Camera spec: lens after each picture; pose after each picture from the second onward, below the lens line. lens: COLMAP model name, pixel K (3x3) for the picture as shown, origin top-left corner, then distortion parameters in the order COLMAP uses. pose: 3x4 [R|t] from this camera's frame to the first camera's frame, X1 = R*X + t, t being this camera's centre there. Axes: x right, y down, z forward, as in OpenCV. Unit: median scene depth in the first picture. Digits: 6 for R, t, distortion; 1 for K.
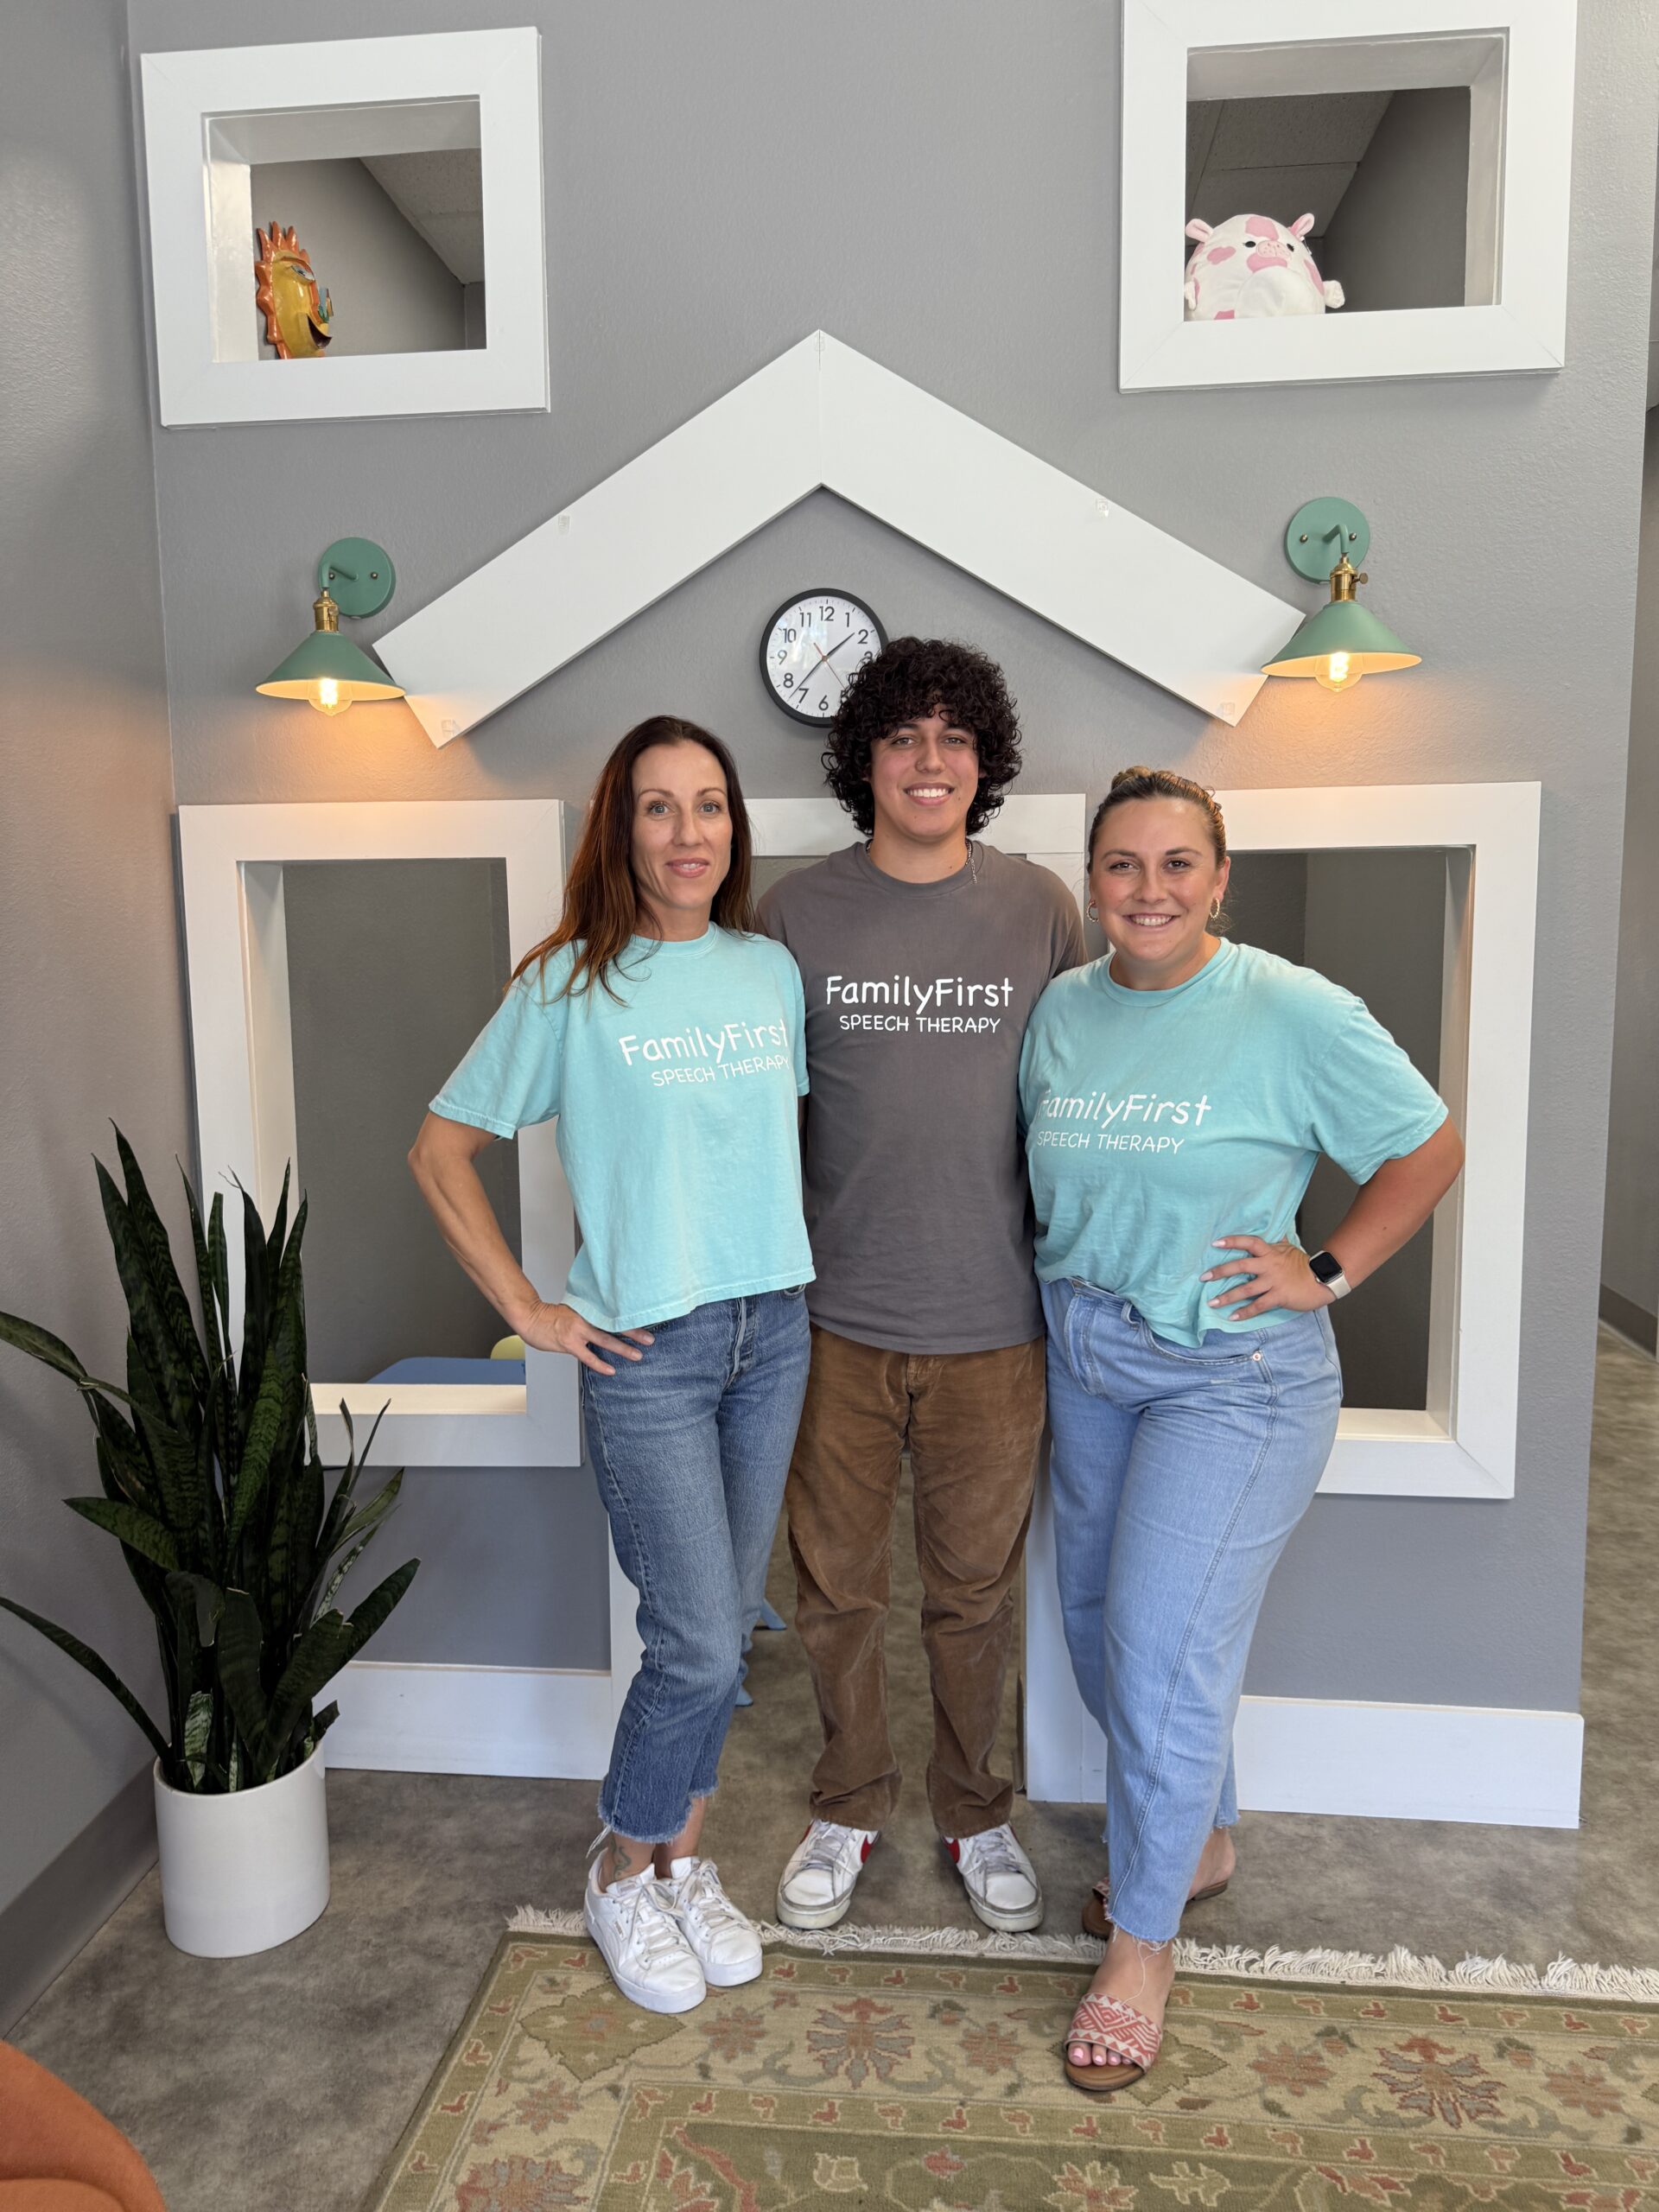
lens RADIAL K [[1540.0, 0, 832.4], [0, 1540.0, 1119.2], [0, 0, 1]] dist [0.034253, -0.022975]
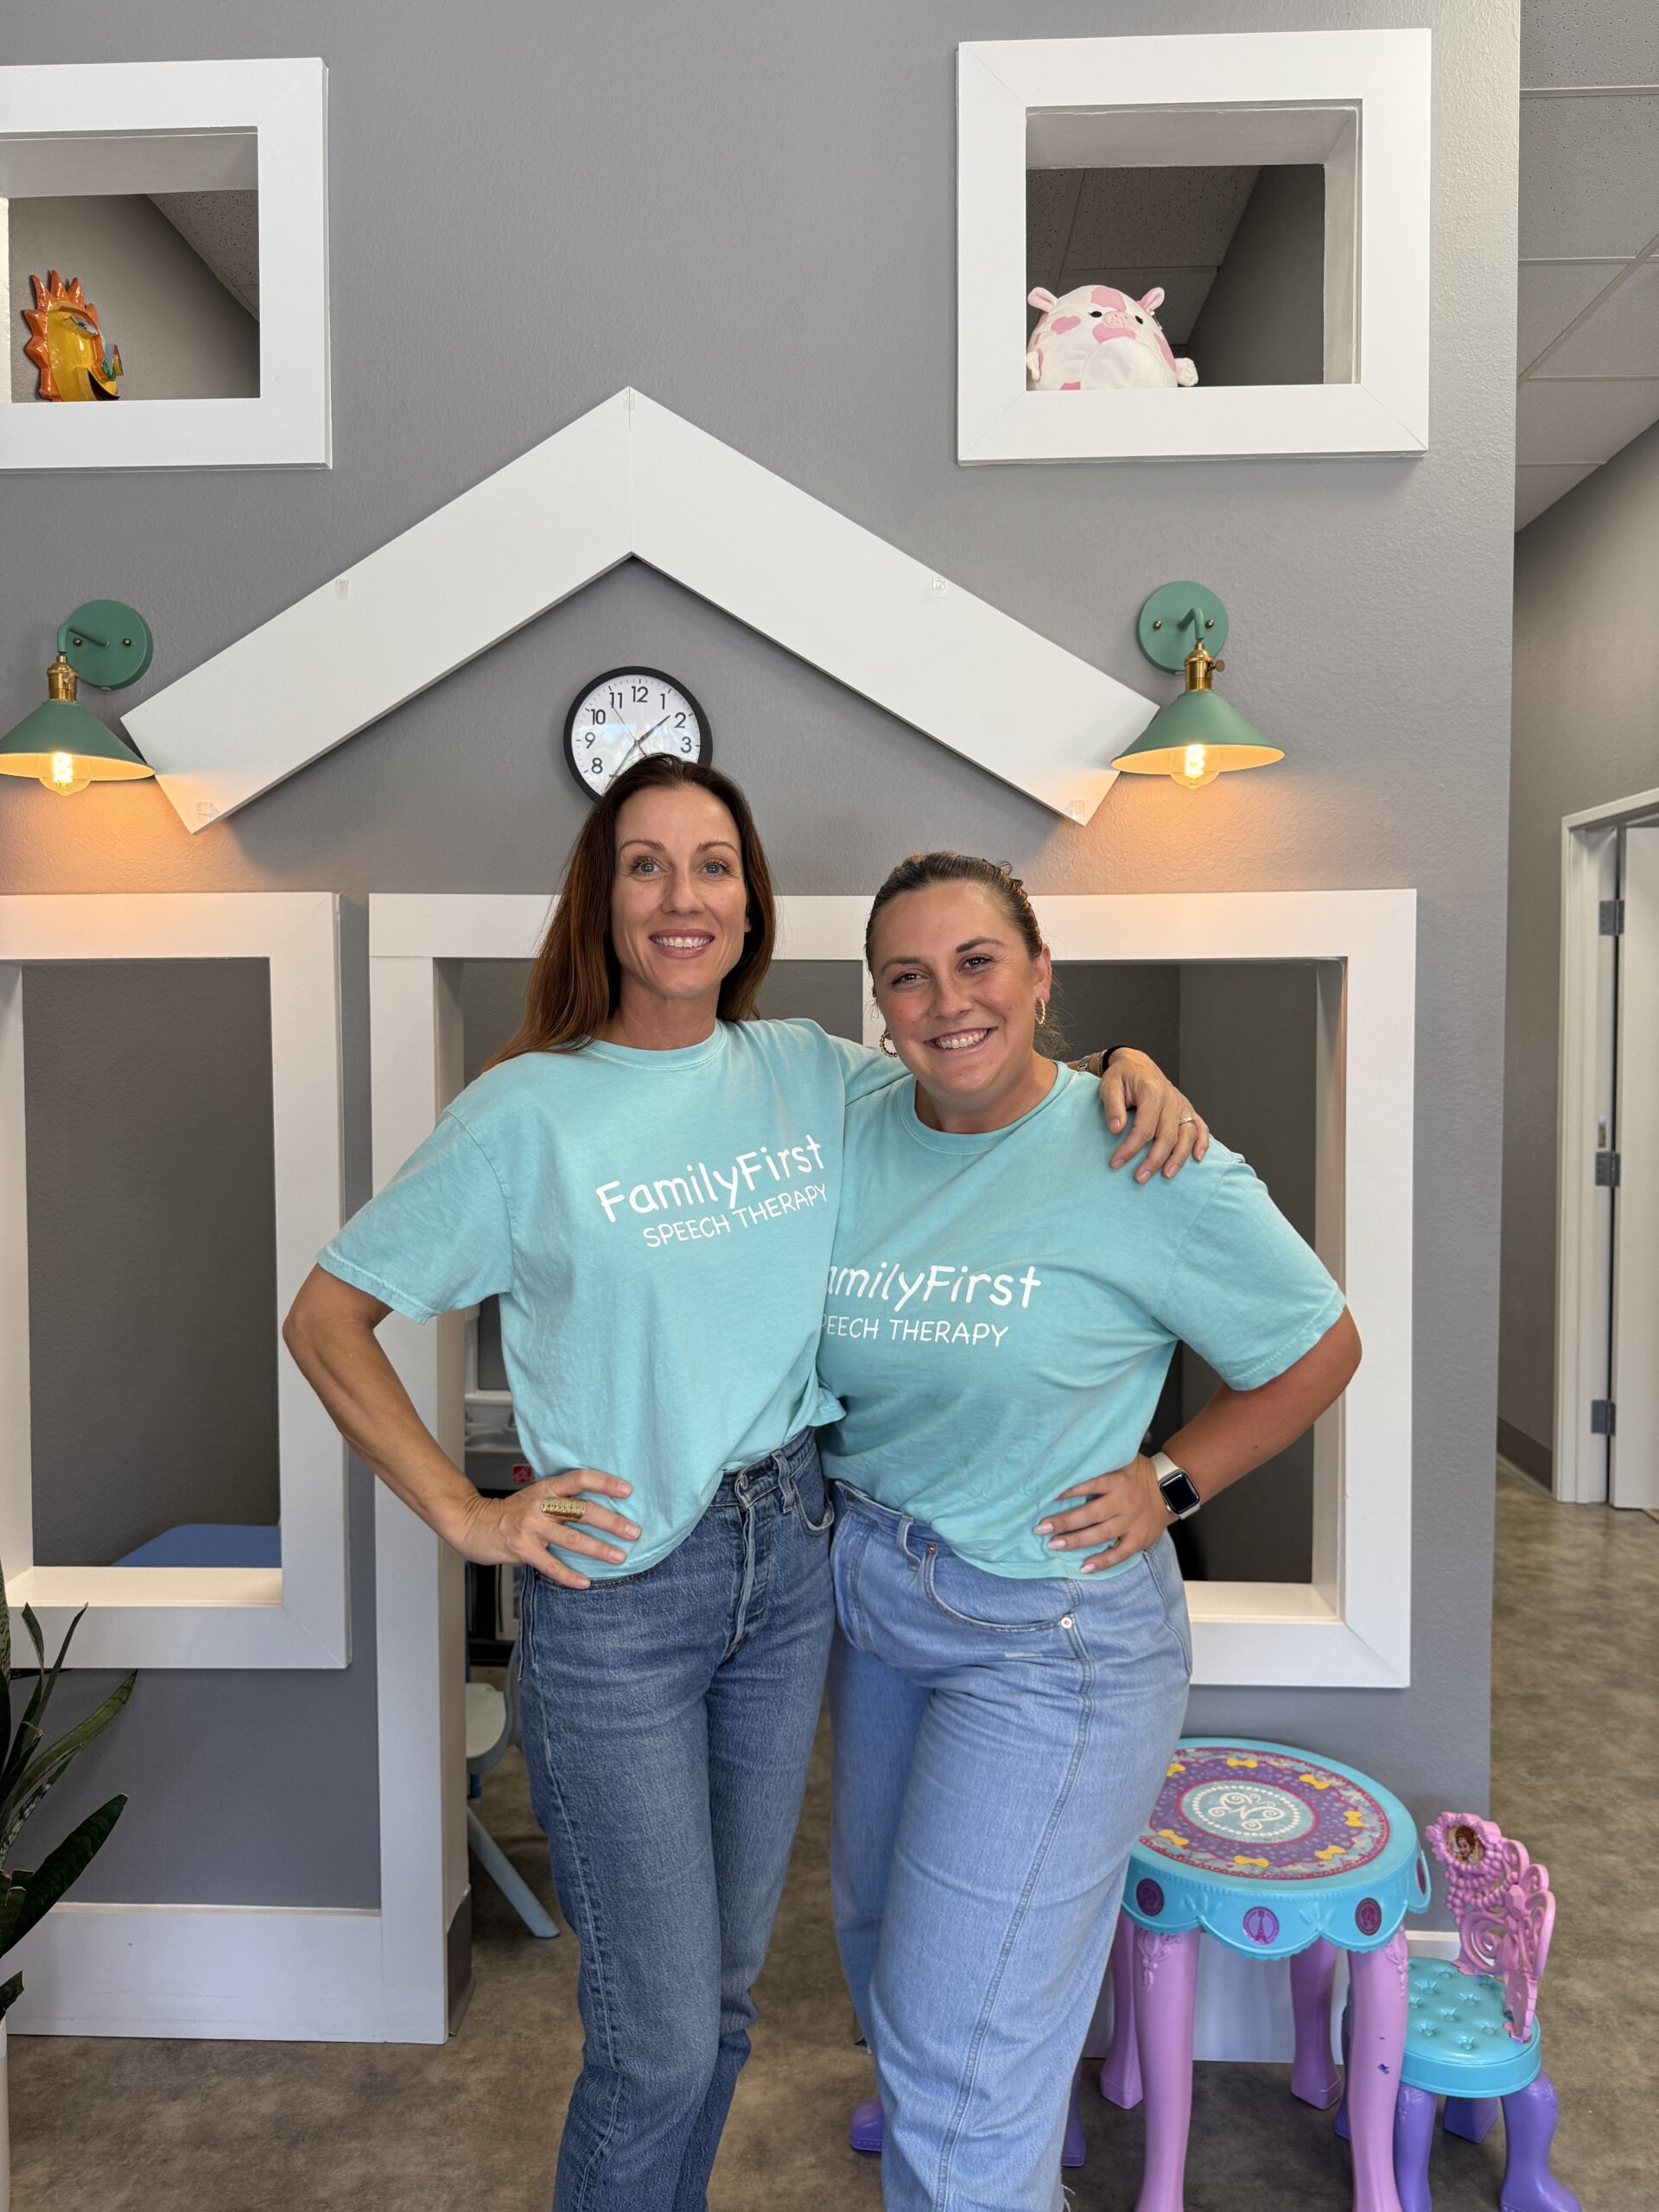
lens RADIAL K [[1540.0, 0, 832.4], [0, 1540.0, 1119.2], [0, 0, 1]] dist [0.034253, -0.022975]
pose [[0.998110, 0.004705, 0.061269, 0.054718], [-0.000383, 0.997521, -0.070365, -0.017604], [-0.061448, 0.070209, 0.995638, 0.115915]]
